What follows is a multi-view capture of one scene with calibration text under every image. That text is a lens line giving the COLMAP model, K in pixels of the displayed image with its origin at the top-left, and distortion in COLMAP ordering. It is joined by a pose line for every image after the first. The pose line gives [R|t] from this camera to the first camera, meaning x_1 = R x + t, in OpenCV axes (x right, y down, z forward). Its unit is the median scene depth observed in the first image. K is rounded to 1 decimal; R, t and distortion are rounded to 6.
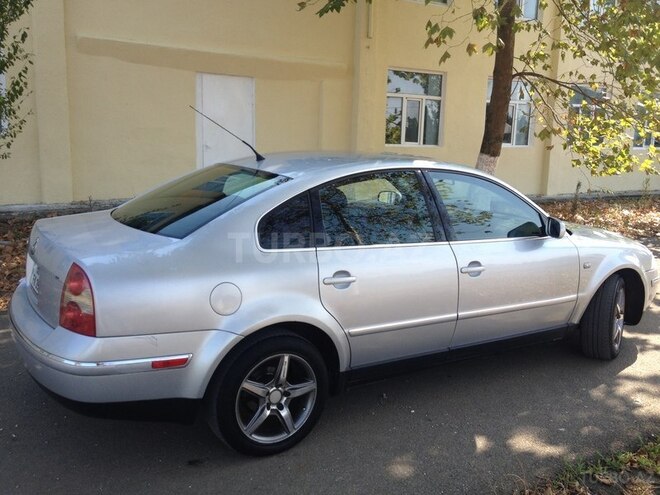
lens RADIAL K [[623.1, 0, 330.0], [0, 623.1, 247.5], [0, 0, 1]] dist [0.107247, -0.224071]
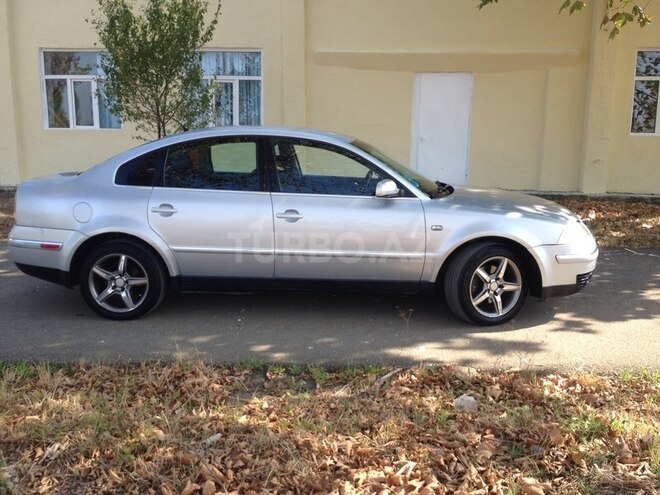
lens RADIAL K [[626.8, 0, 319.2], [0, 626.8, 246.5], [0, 0, 1]] dist [0.103237, -0.244696]
pose [[0.802716, 0.080329, -0.590926, 1.148506], [-0.086617, 0.996084, 0.017746, 0.077388], [0.590037, 0.036939, 0.806531, 0.039847]]
